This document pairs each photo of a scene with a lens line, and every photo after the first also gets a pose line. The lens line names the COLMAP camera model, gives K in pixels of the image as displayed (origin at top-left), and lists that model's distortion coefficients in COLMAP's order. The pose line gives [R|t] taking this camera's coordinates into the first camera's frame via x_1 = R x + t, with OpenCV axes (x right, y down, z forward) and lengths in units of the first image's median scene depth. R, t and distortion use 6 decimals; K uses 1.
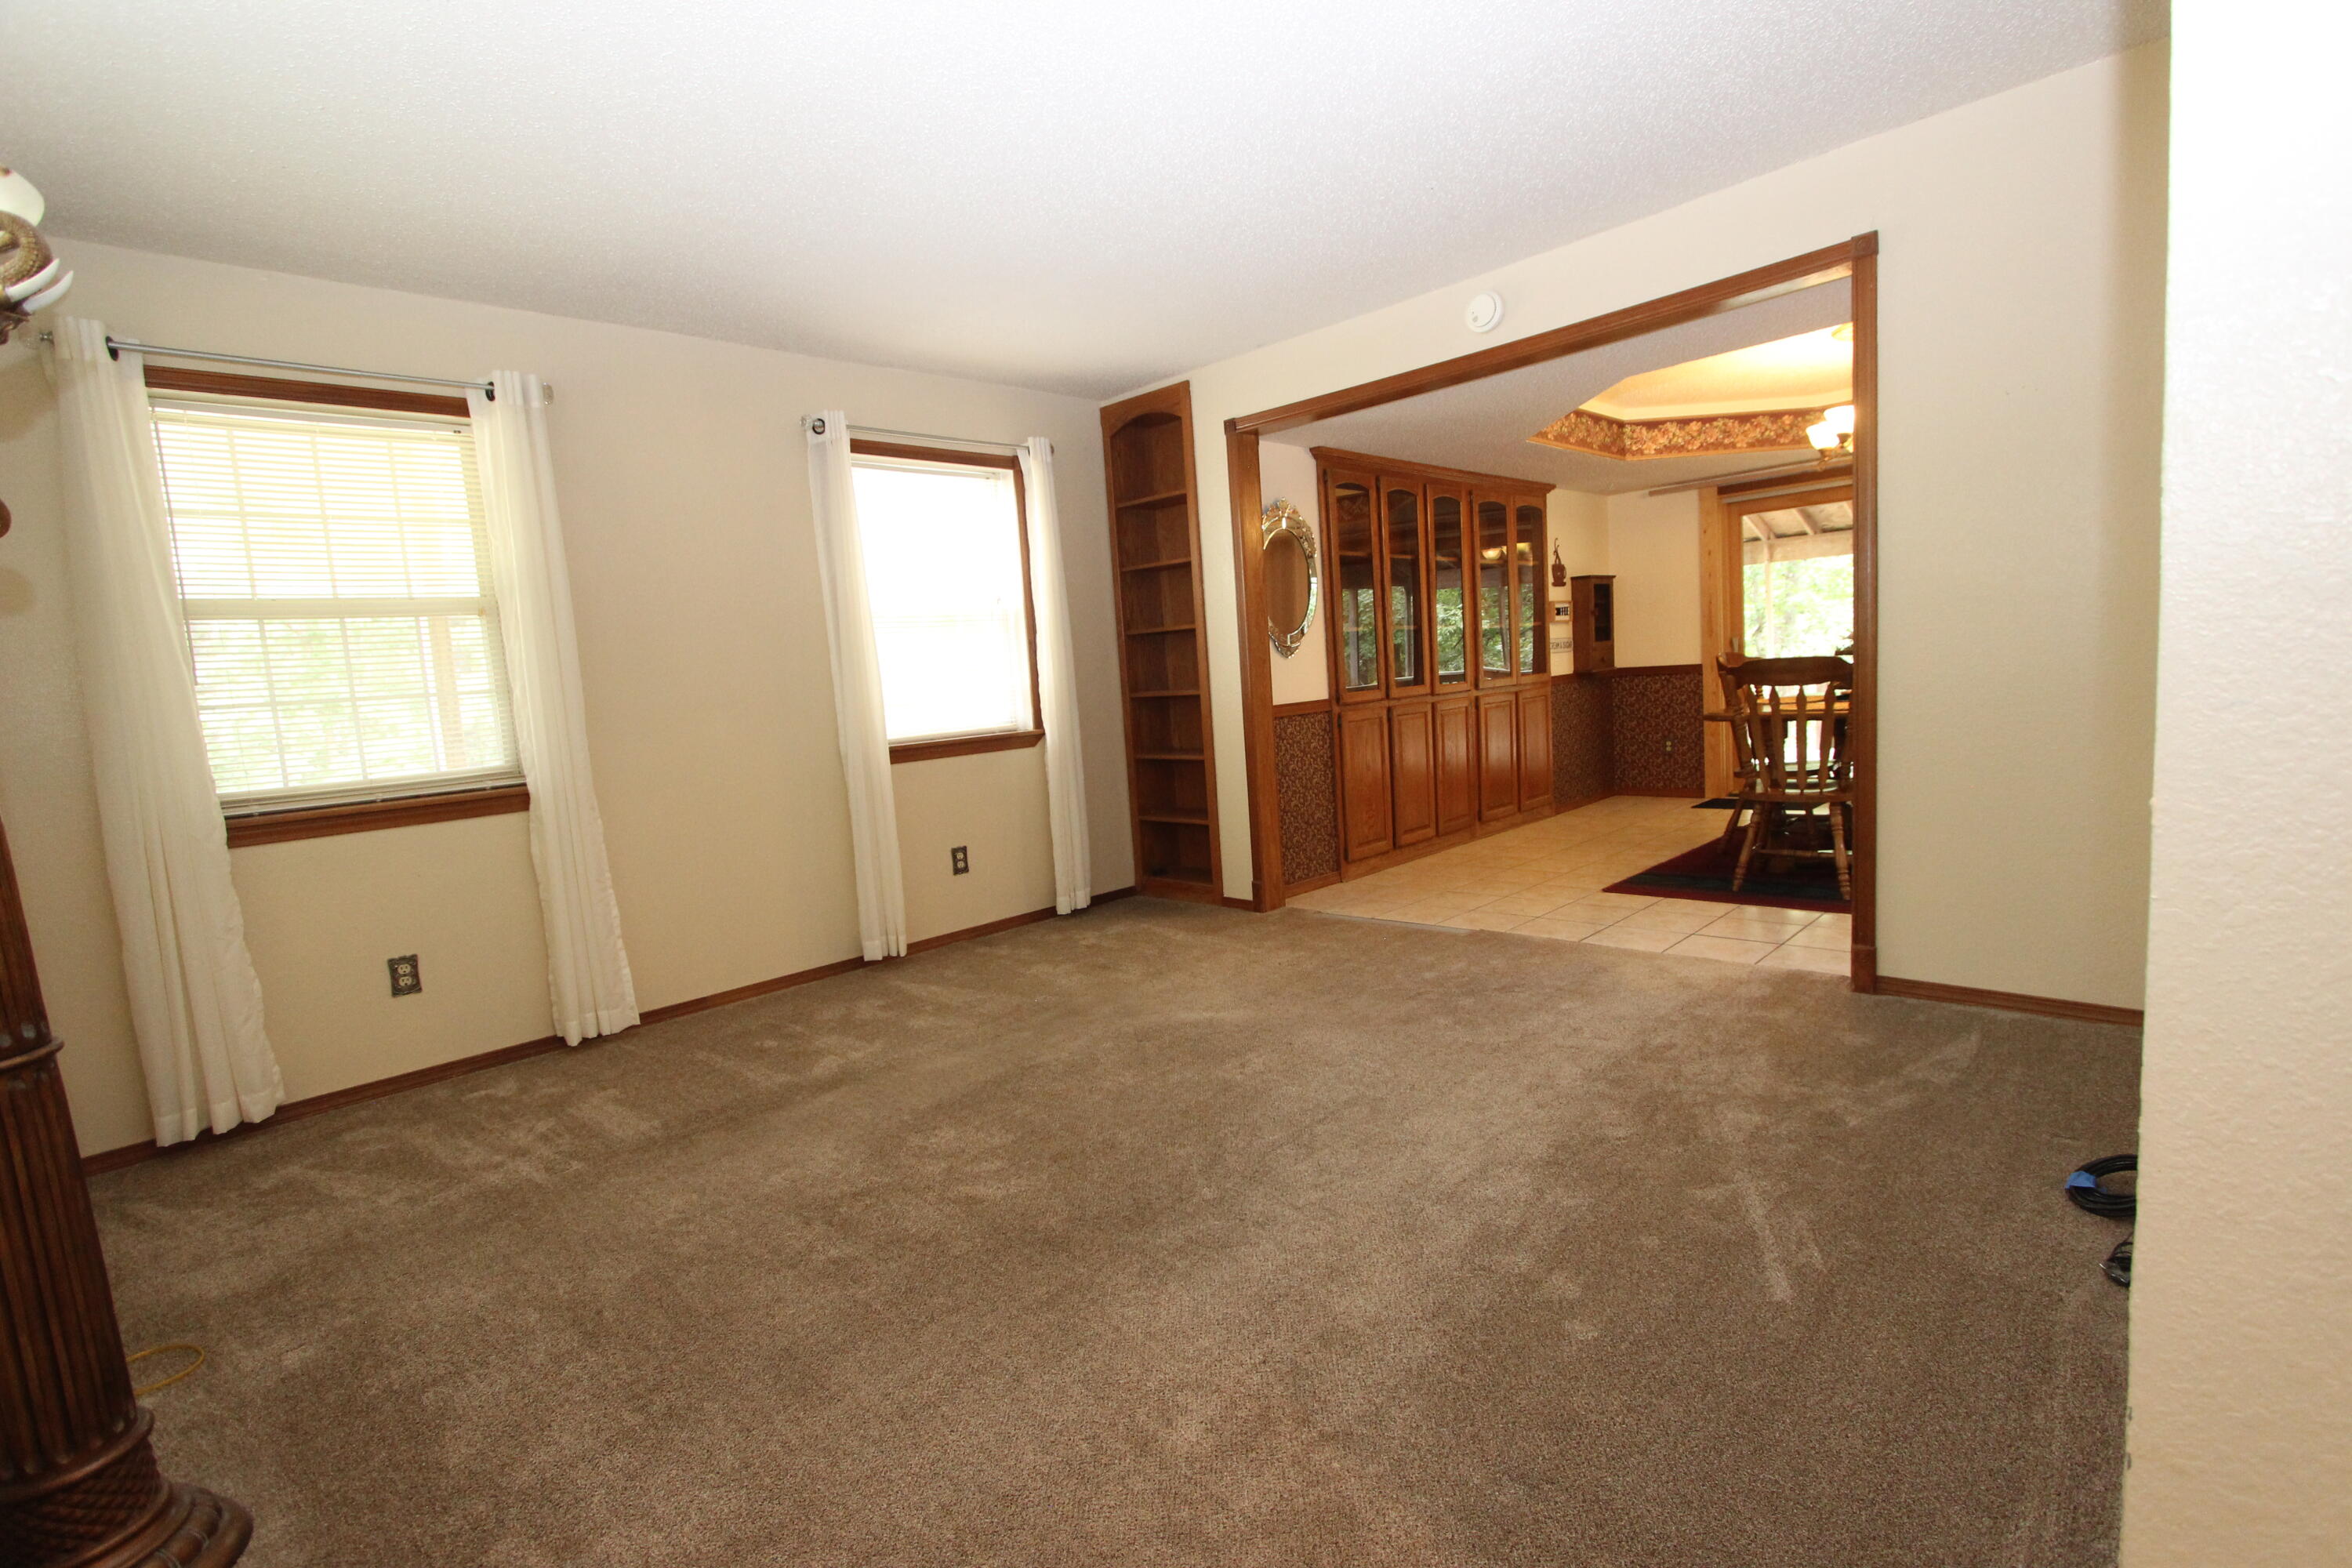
lens RADIAL K [[1076.0, 0, 1180.5], [0, 1076.0, 793.5], [0, 0, 1]] dist [-0.019159, 0.004243]
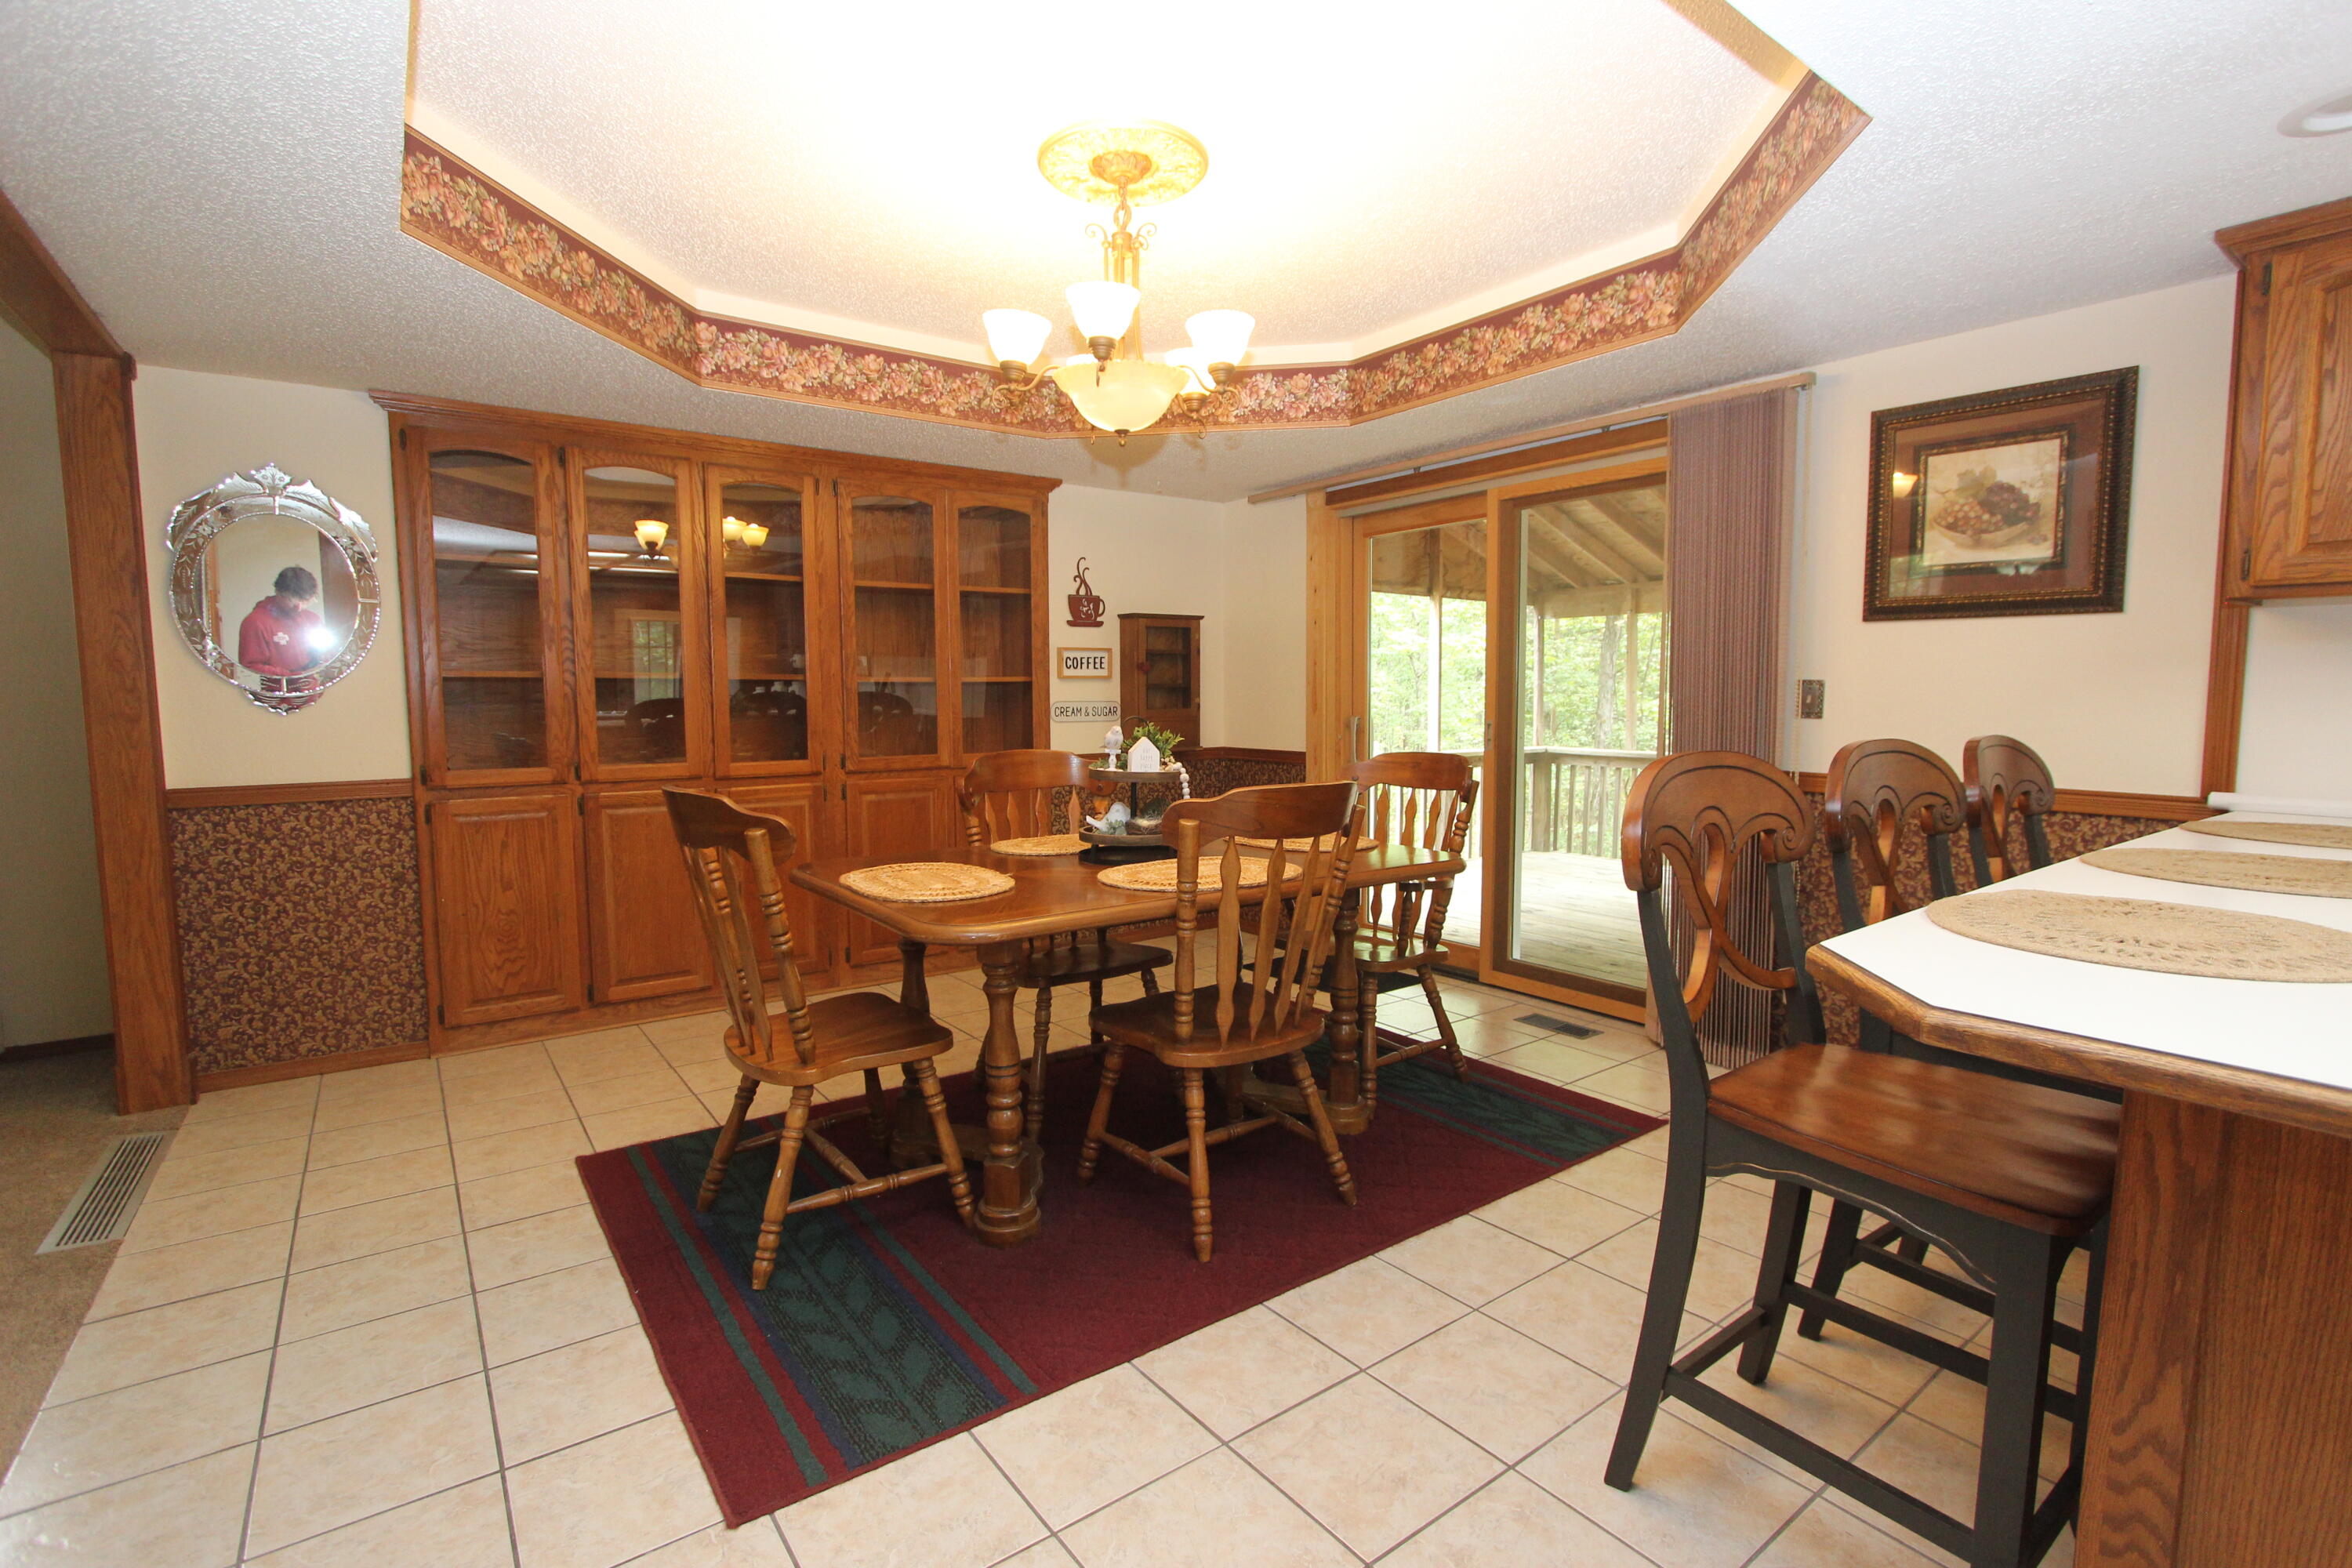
lens RADIAL K [[1076.0, 0, 1178.4], [0, 1076.0, 788.7], [0, 0, 1]] dist [-0.019159, 0.004243]
pose [[0.987148, 0.075032, -0.141103, 0.537203], [-0.078606, 0.996707, -0.019919, -0.081925], [0.139143, 0.030755, 0.989795, 0.331782]]
